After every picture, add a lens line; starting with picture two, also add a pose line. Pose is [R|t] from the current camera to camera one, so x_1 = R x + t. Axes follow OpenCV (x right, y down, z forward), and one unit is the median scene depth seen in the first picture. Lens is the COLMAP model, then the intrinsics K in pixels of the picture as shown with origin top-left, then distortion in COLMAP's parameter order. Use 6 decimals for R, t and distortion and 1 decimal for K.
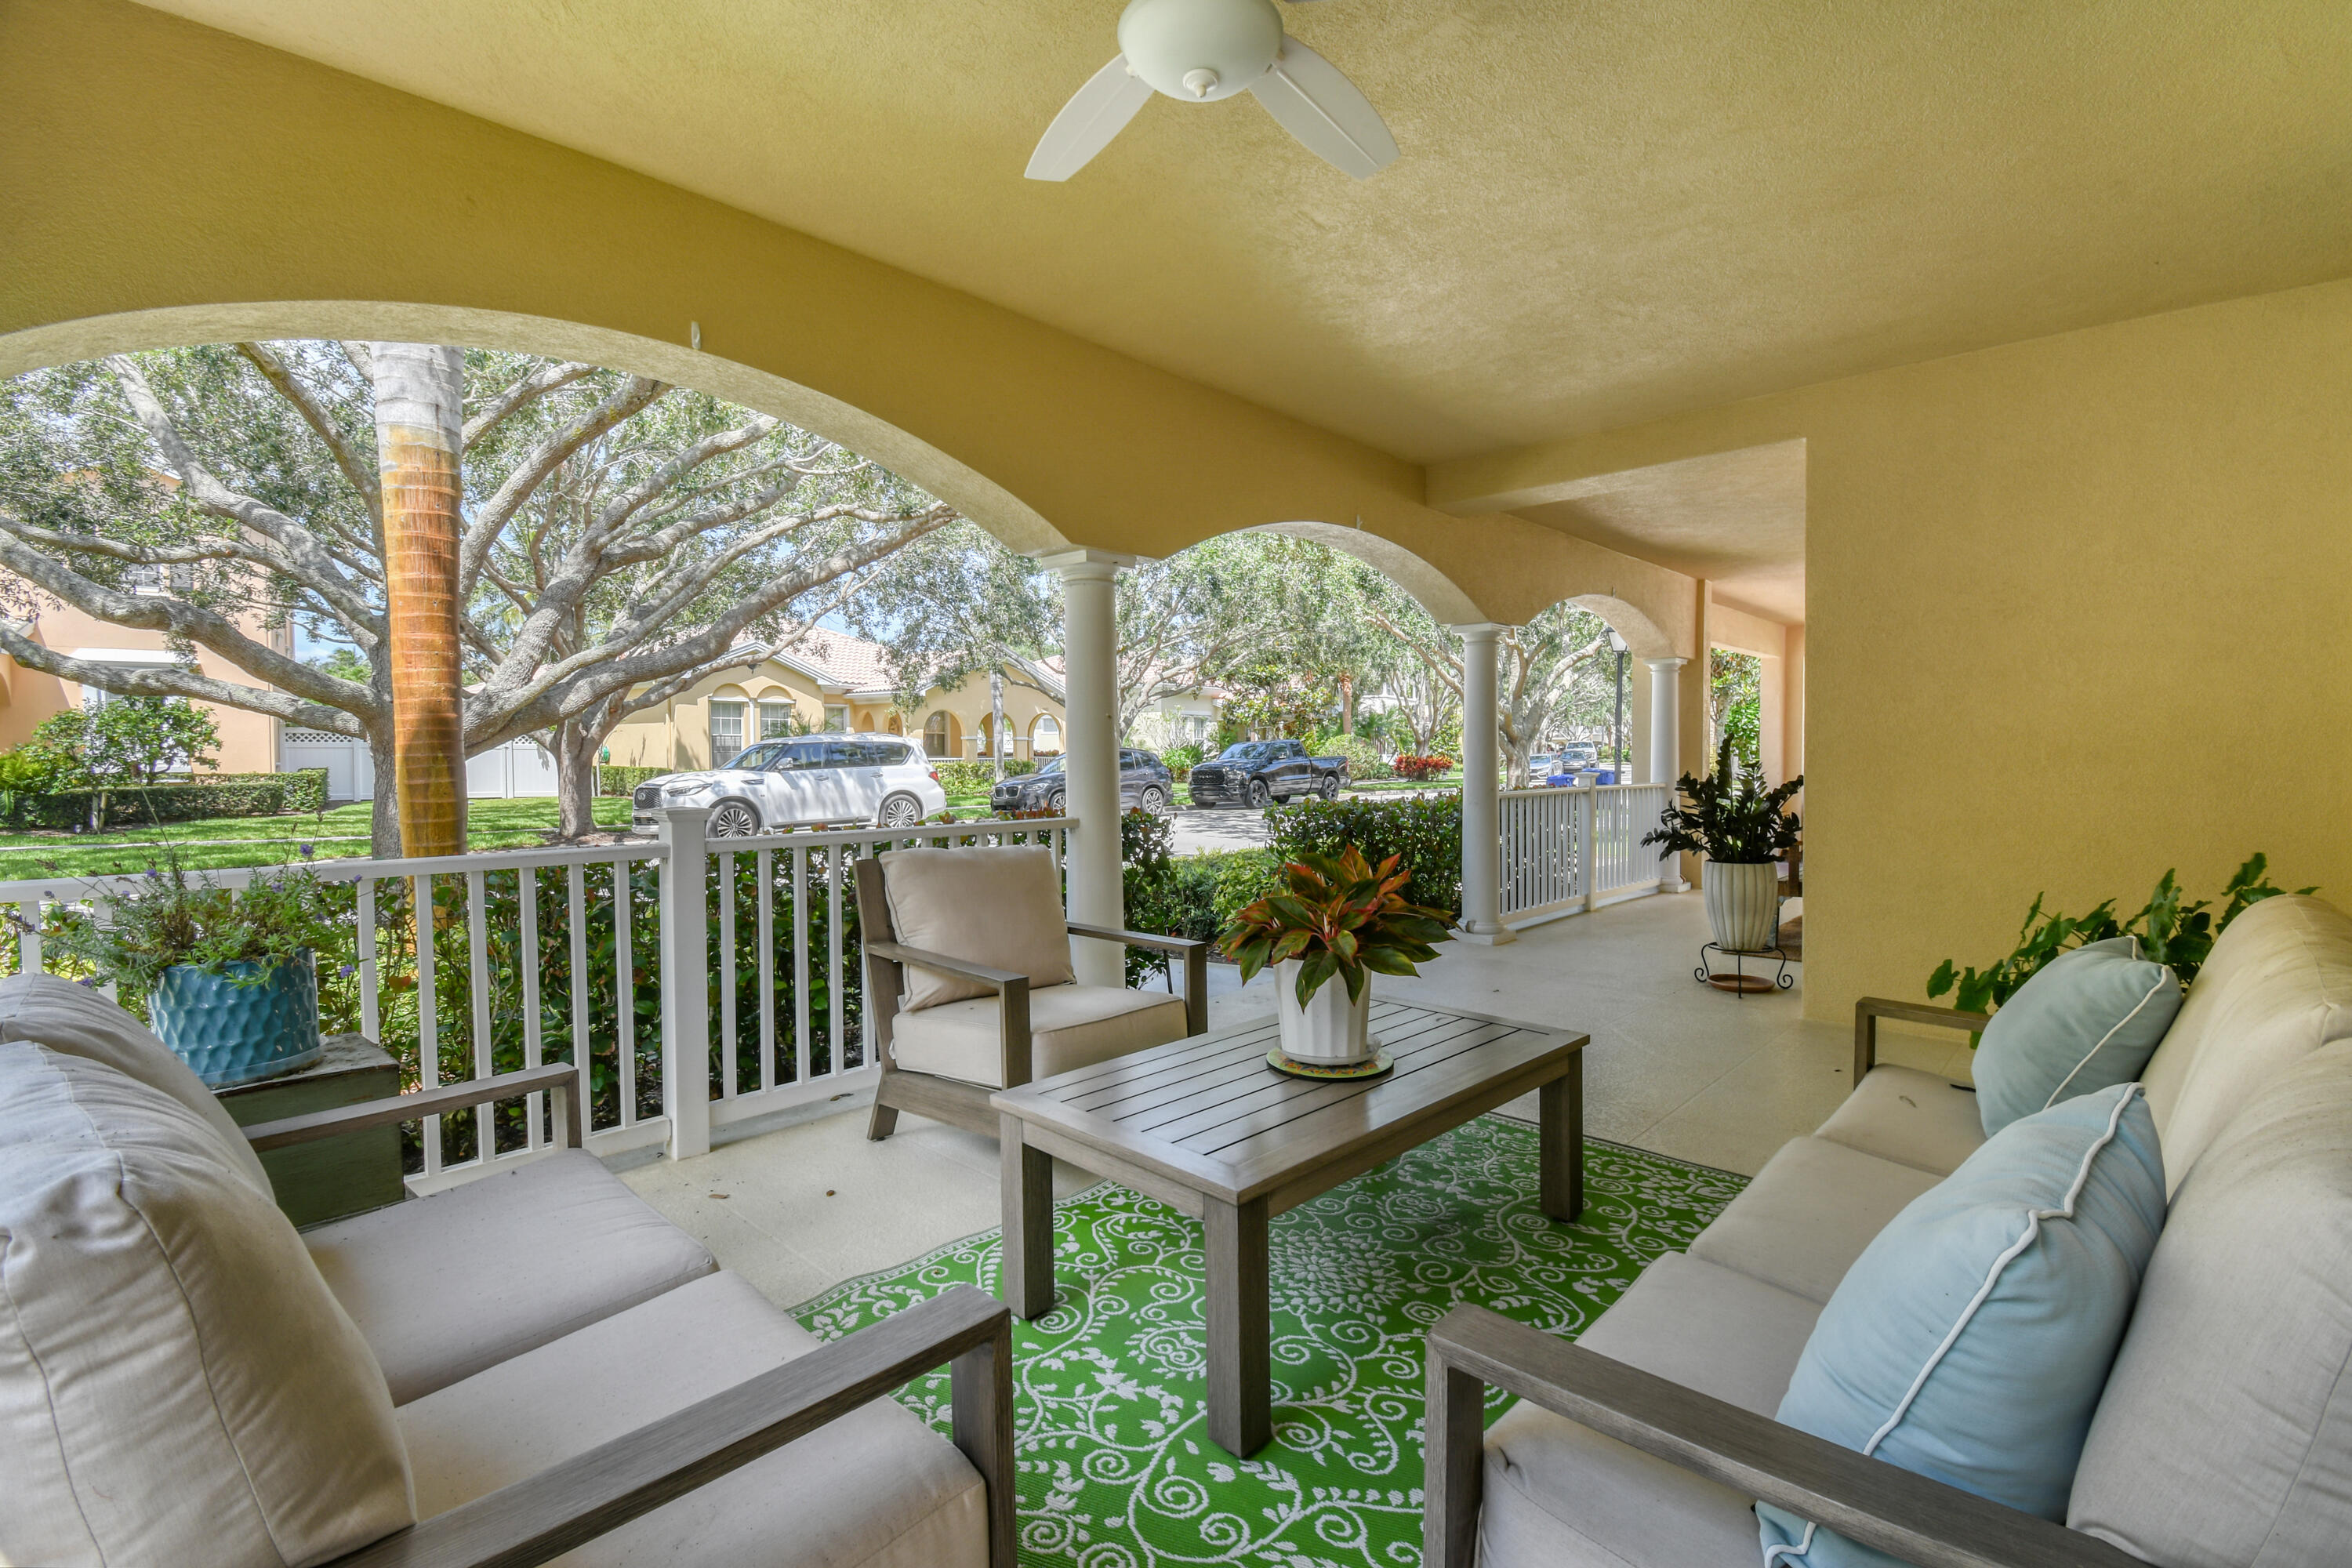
lens RADIAL K [[1063.6, 0, 1164.9], [0, 1063.6, 774.5], [0, 0, 1]] dist [-0.002373, -0.012811]
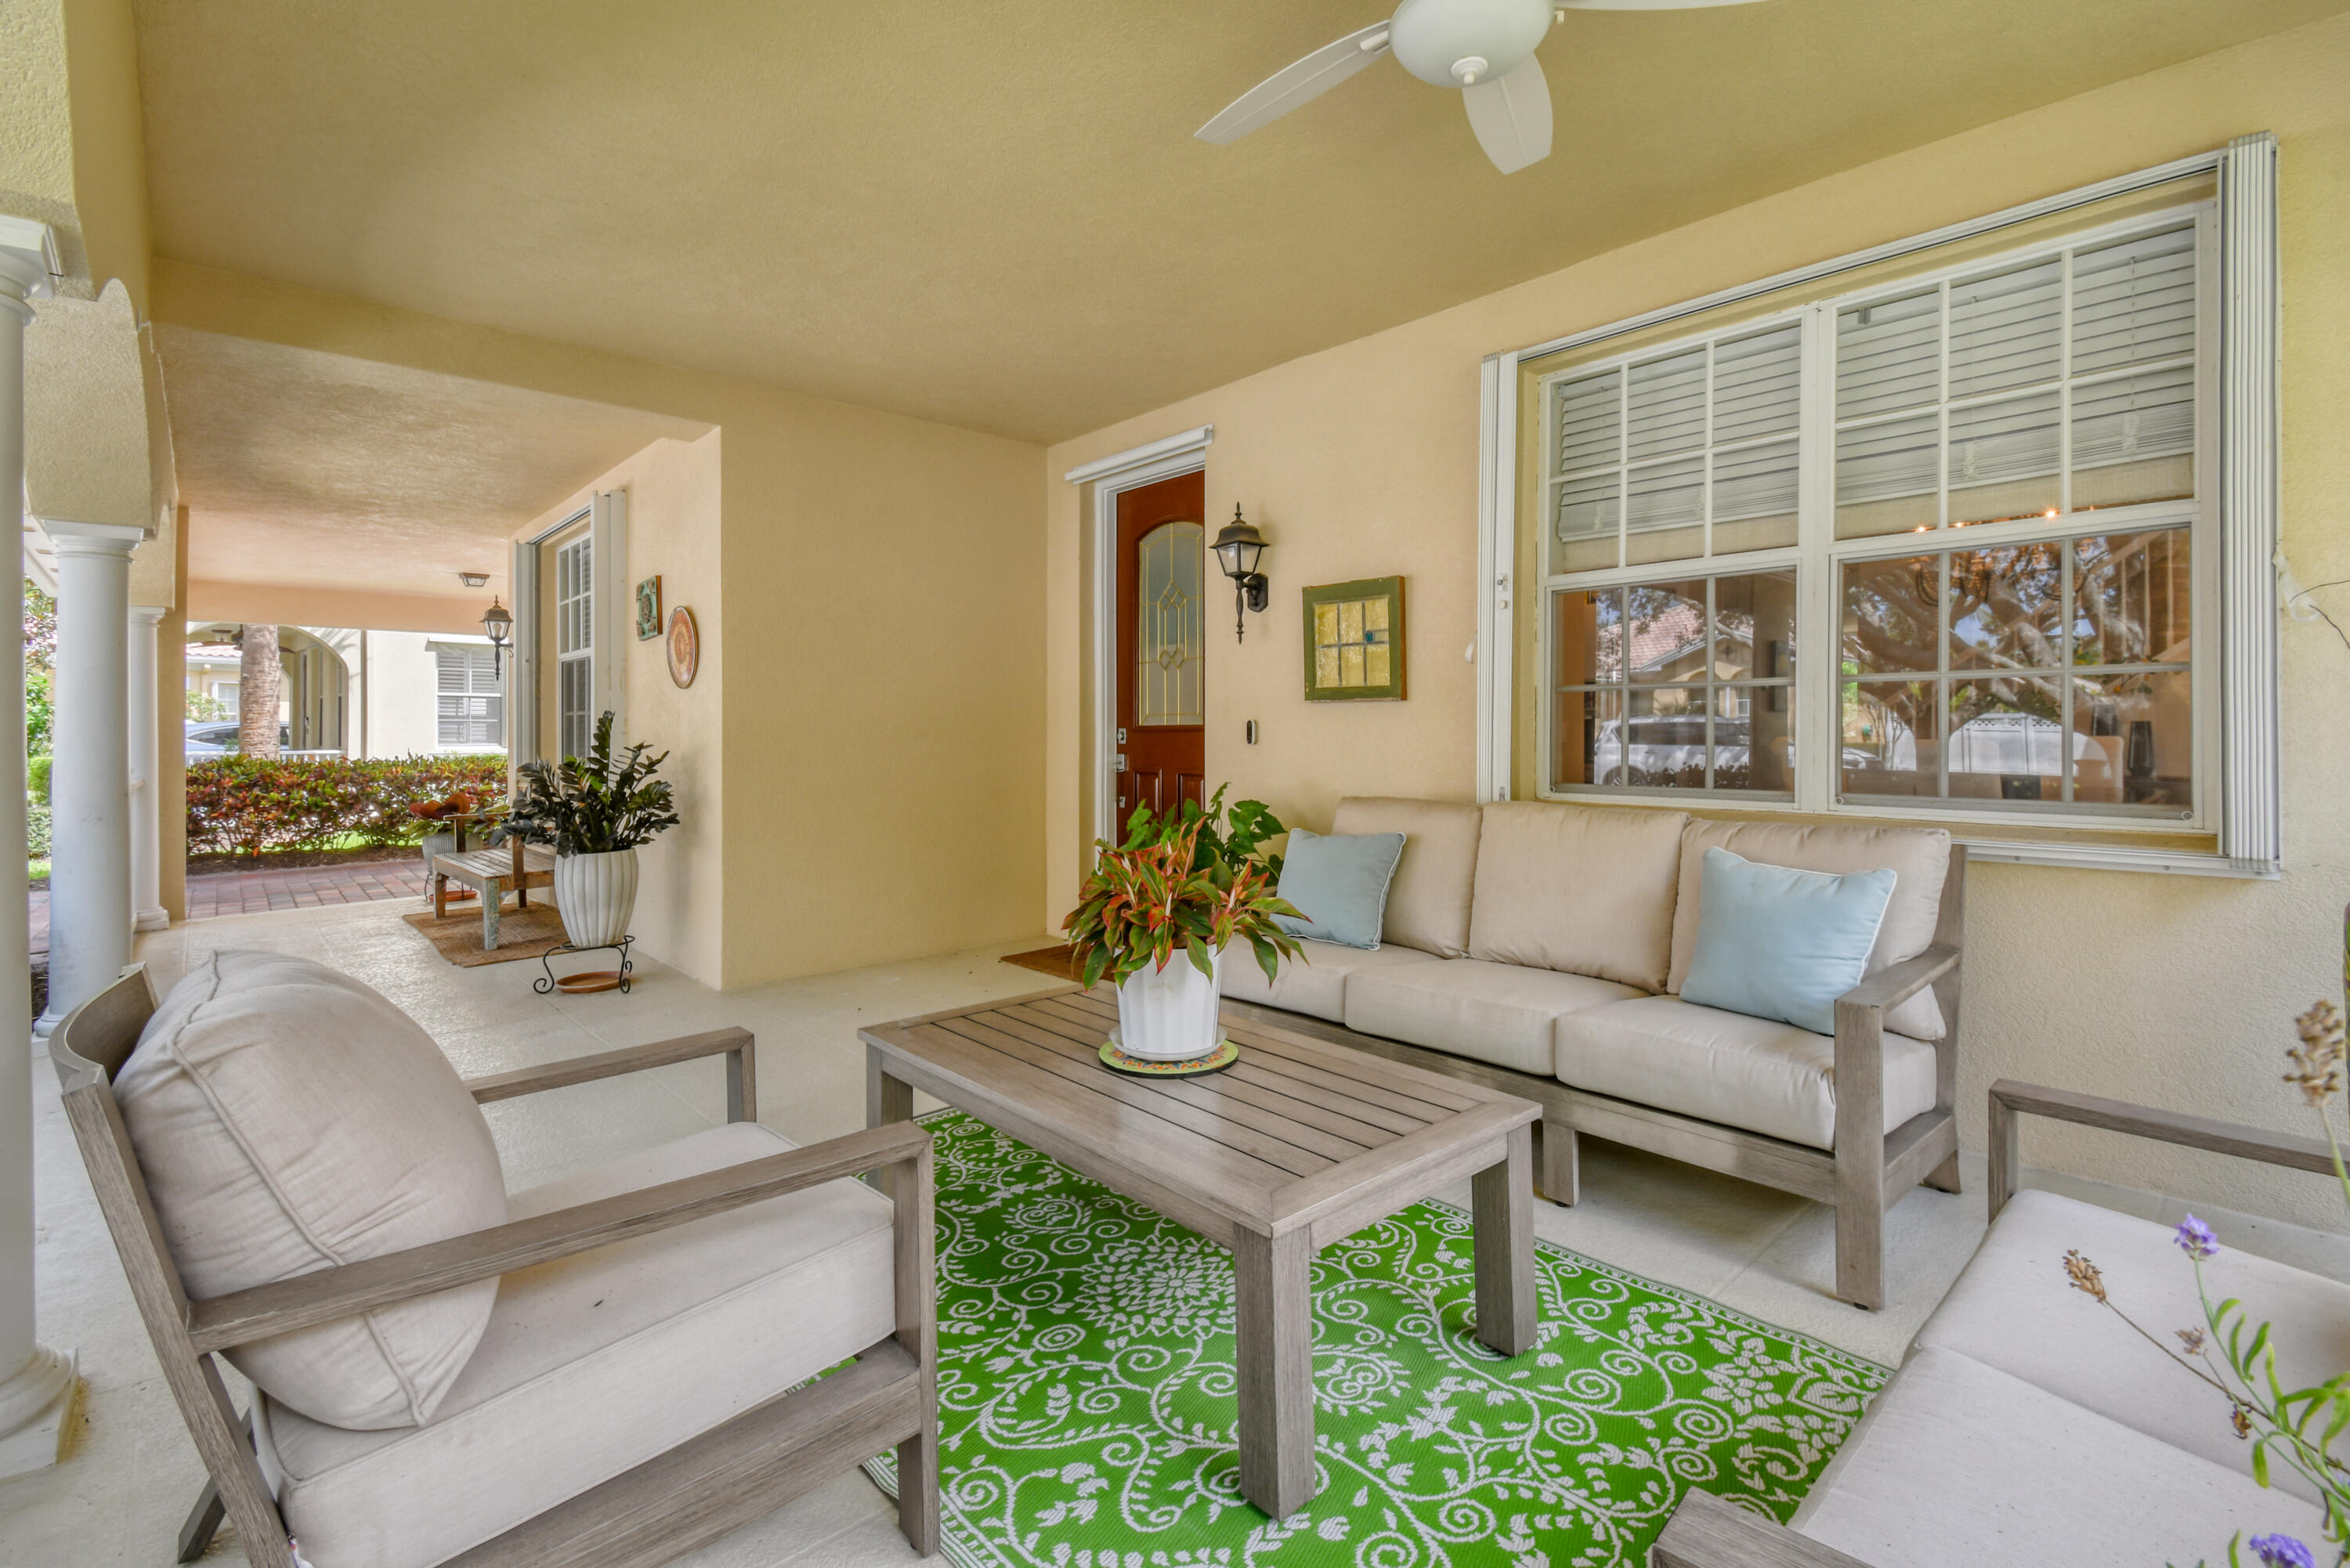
lens RADIAL K [[1062.6, 0, 1182.1], [0, 1062.6, 766.2], [0, 0, 1]] dist [-0.002373, -0.012811]
pose [[0.048147, -0.021869, 0.998601, -0.759755], [0.028841, 0.999374, 0.020496, 0.007302], [-0.998424, 0.027814, 0.048748, 0.949713]]
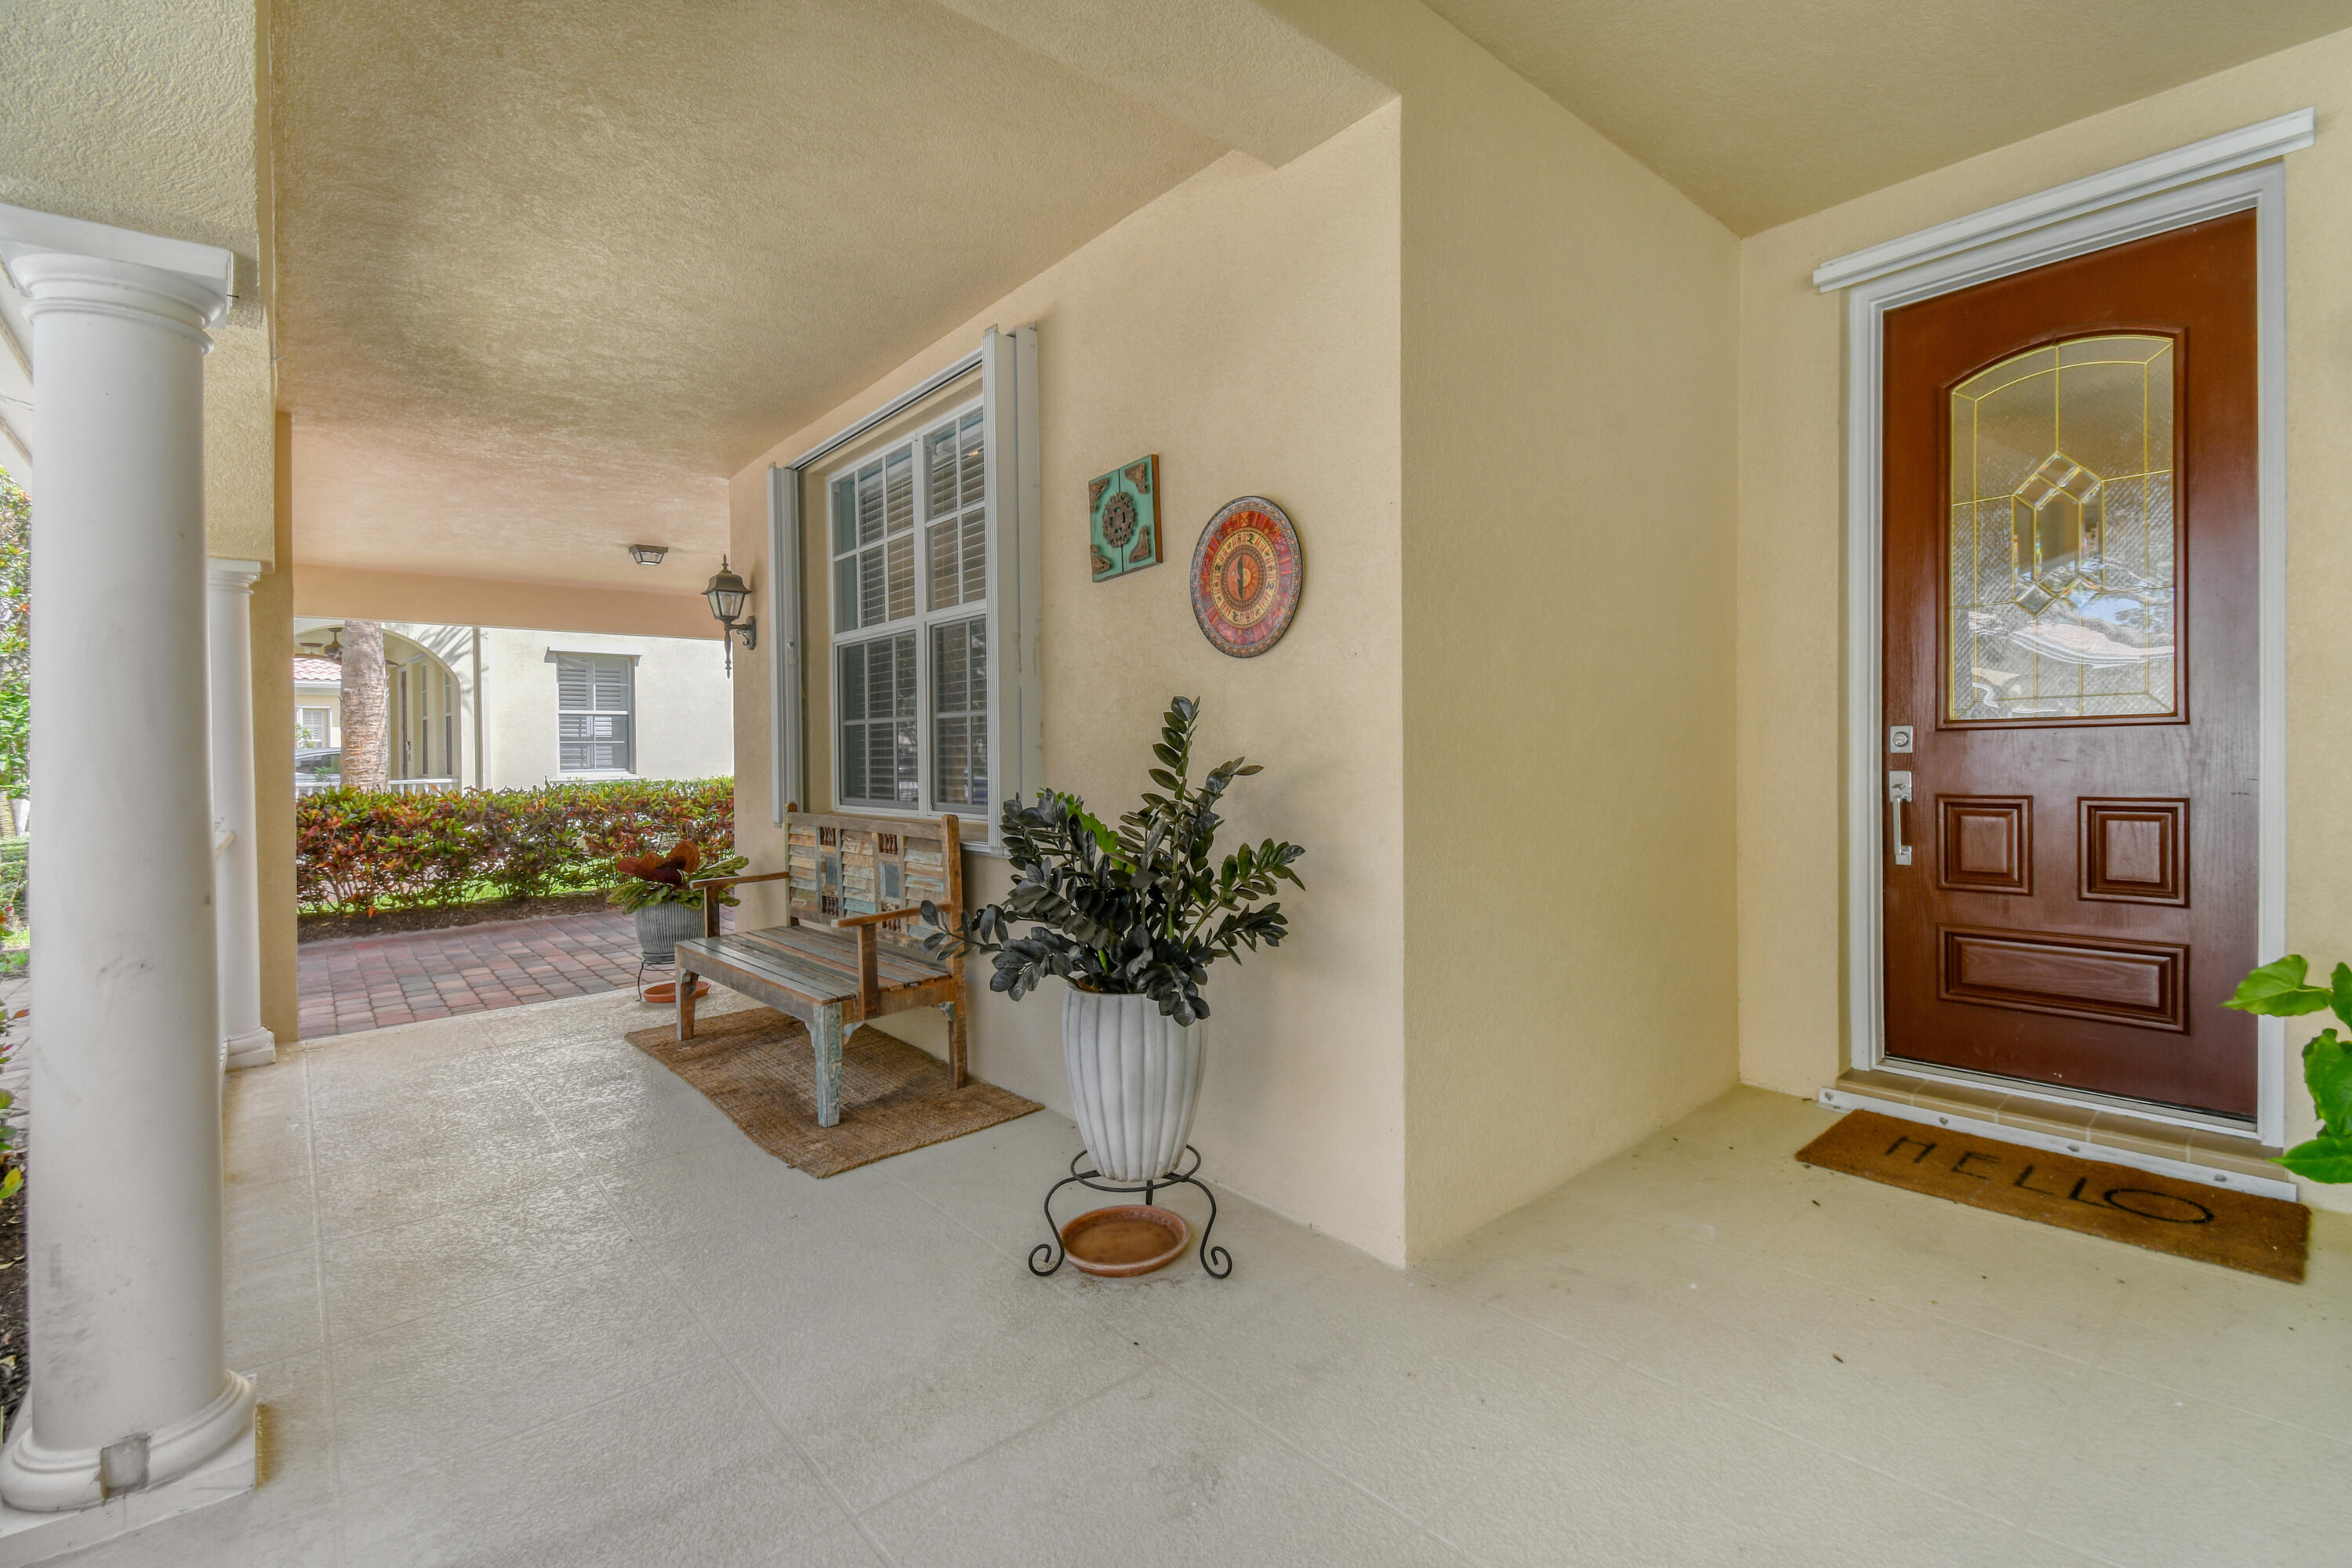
lens RADIAL K [[1063.6, 0, 1183.0], [0, 1063.6, 784.4], [0, 0, 1]] dist [-0.002373, -0.012811]
pose [[0.091304, -0.027030, 0.995456, 0.200555], [0.045792, 0.998688, 0.022917, -0.028461], [-0.994770, 0.043491, 0.092422, 2.008695]]
